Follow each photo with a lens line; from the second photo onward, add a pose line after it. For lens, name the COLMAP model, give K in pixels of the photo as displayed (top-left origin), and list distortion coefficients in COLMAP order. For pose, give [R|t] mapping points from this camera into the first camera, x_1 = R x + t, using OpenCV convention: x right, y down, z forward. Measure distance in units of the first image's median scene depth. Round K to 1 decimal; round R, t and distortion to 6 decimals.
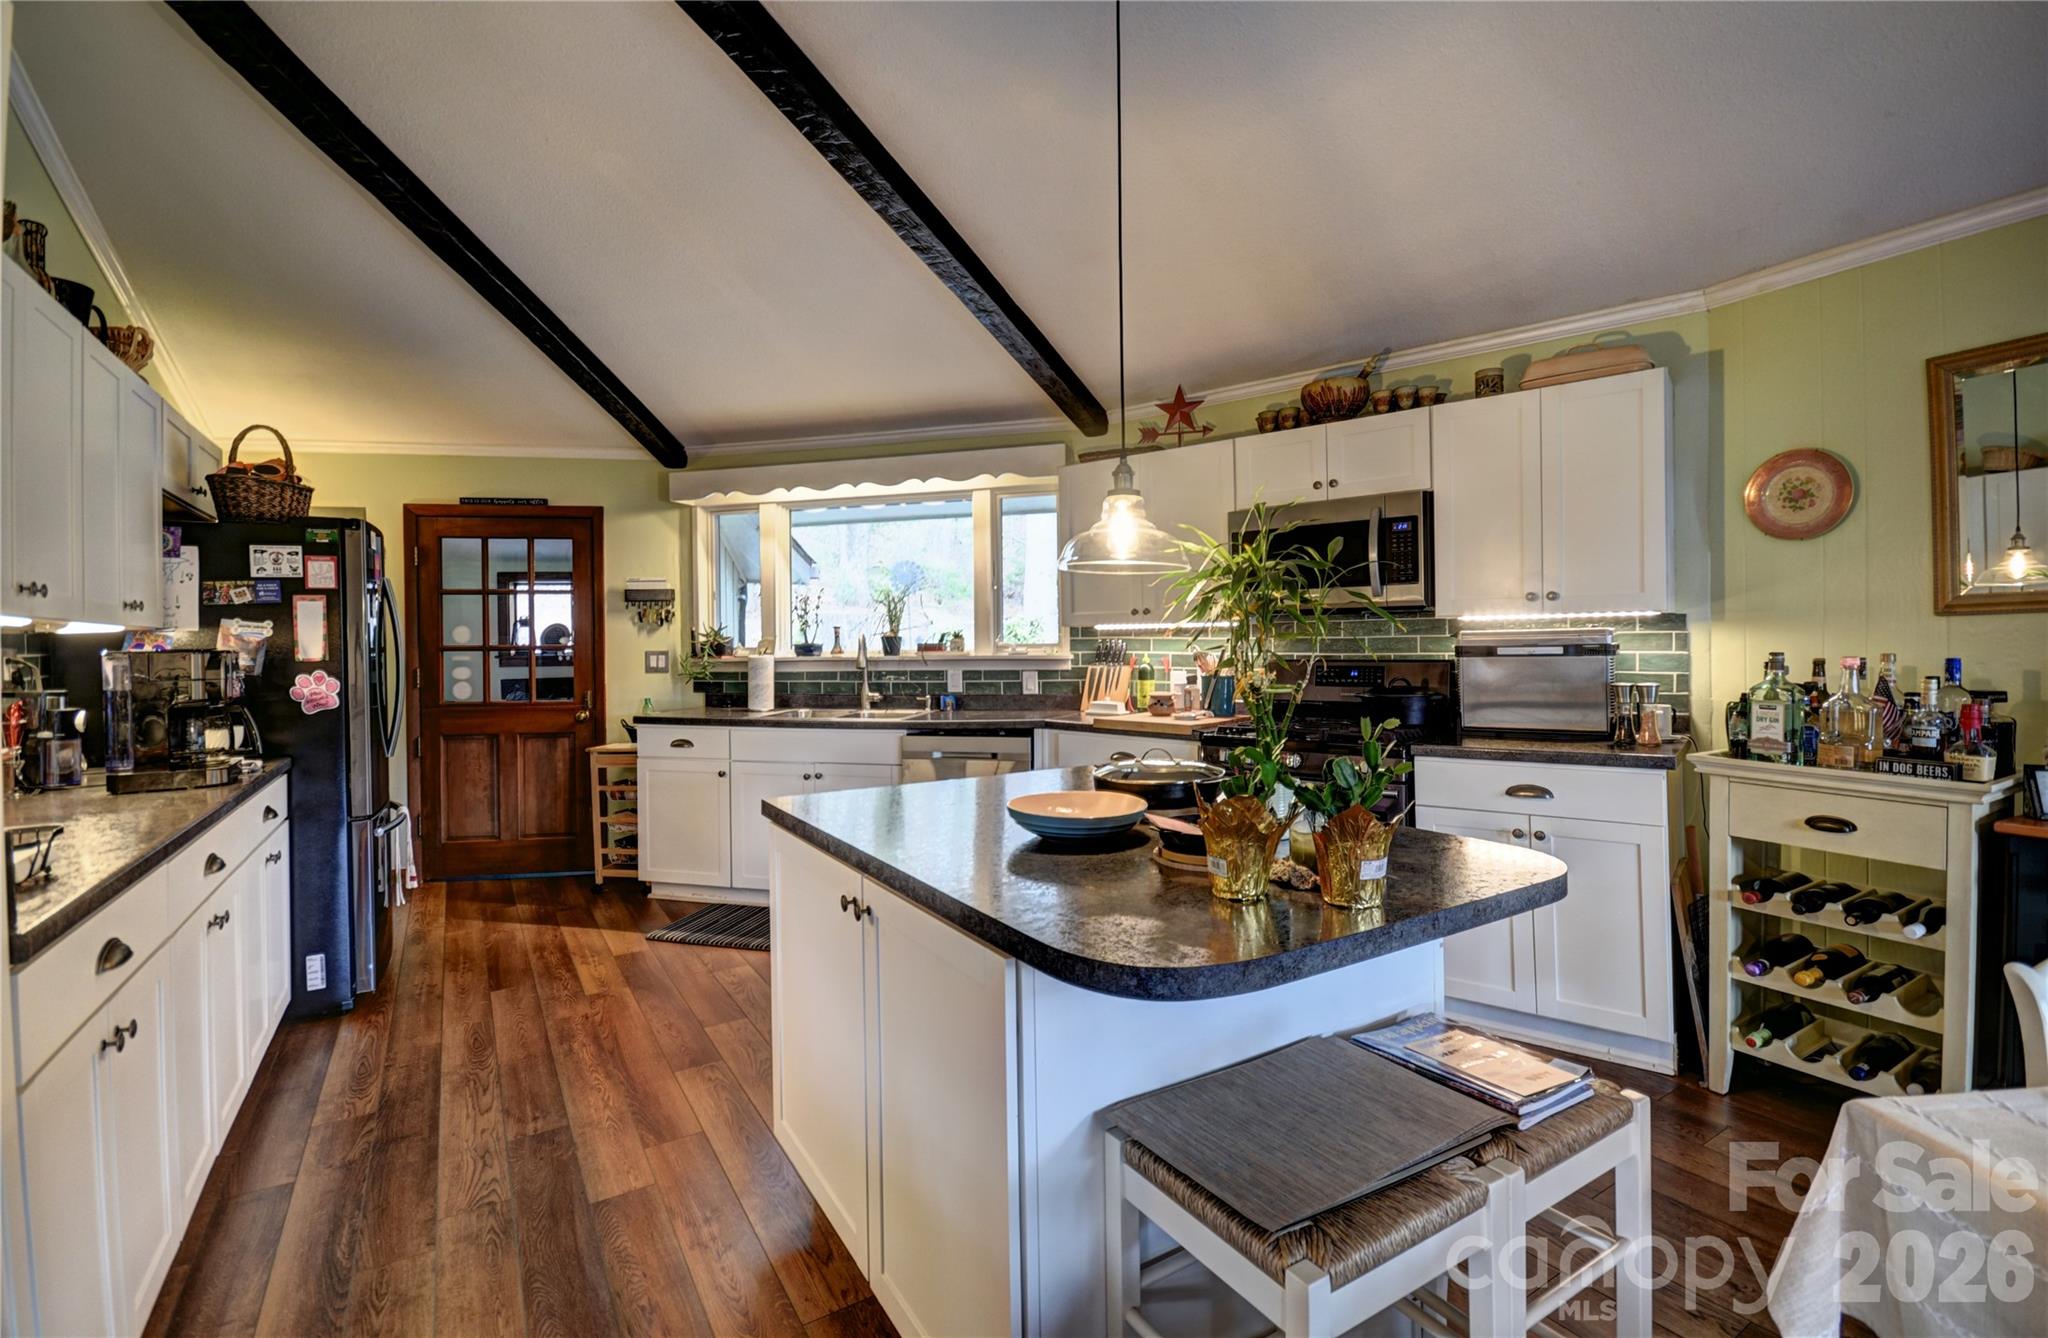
lens RADIAL K [[928.3, 0, 1042.2], [0, 928.3, 664.7], [0, 0, 1]] dist [-0.000084, -0.000156]
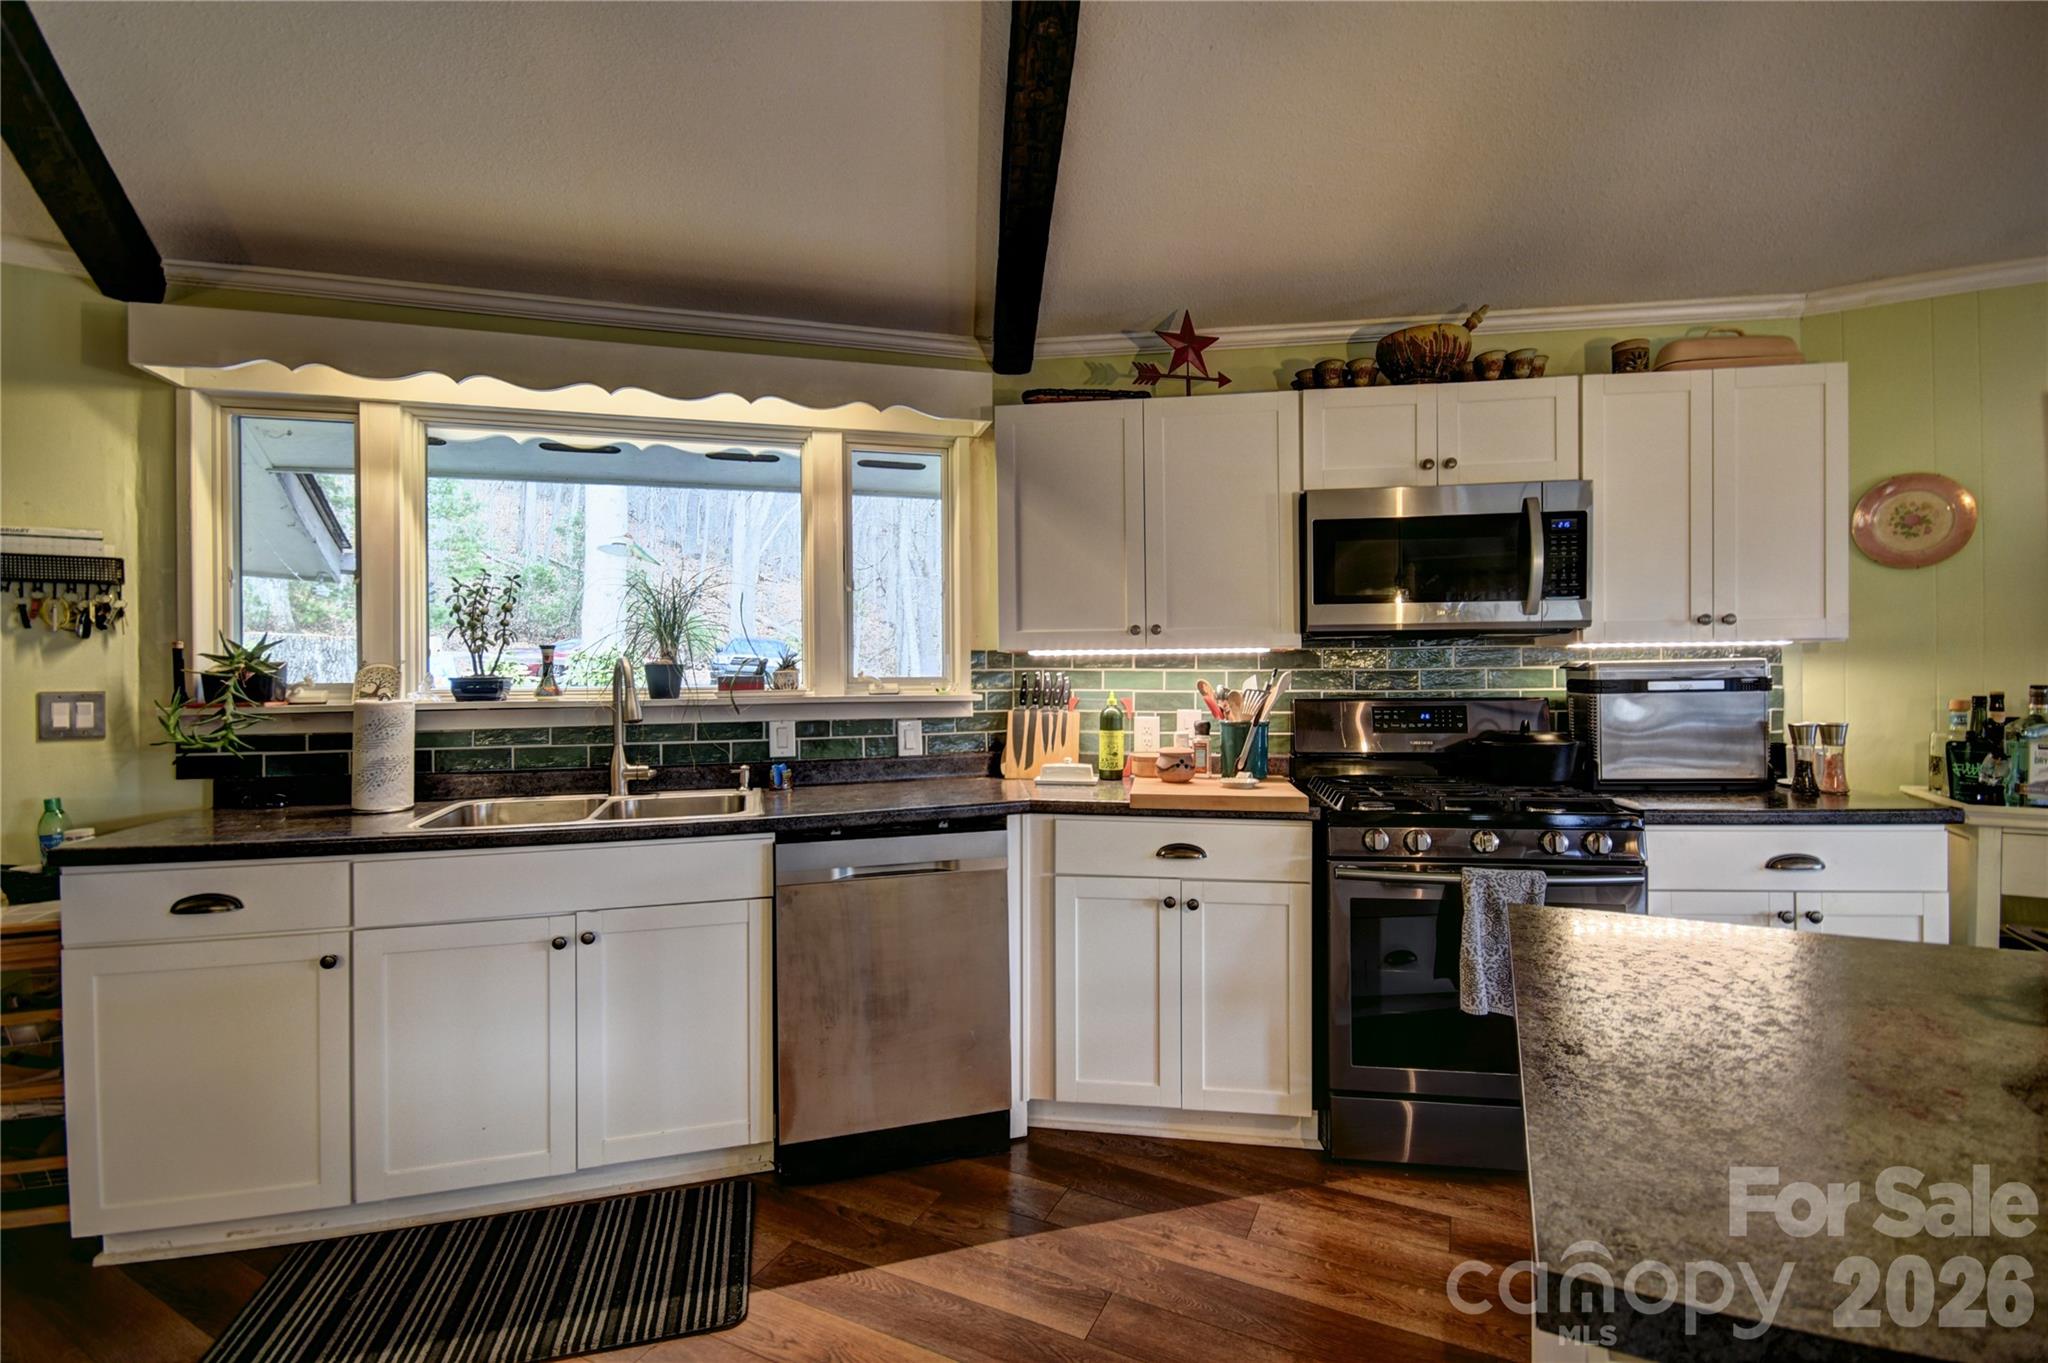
lens RADIAL K [[904.5, 0, 1032.2], [0, 904.5, 684.5], [0, 0, 1]] dist [0.000964, -0.003471]
pose [[0.852807, -0.001630, 0.522224, -0.274000], [0.012043, 0.999791, -0.016547, -0.006388], [-0.522088, 0.020401, 0.852648, 0.425815]]
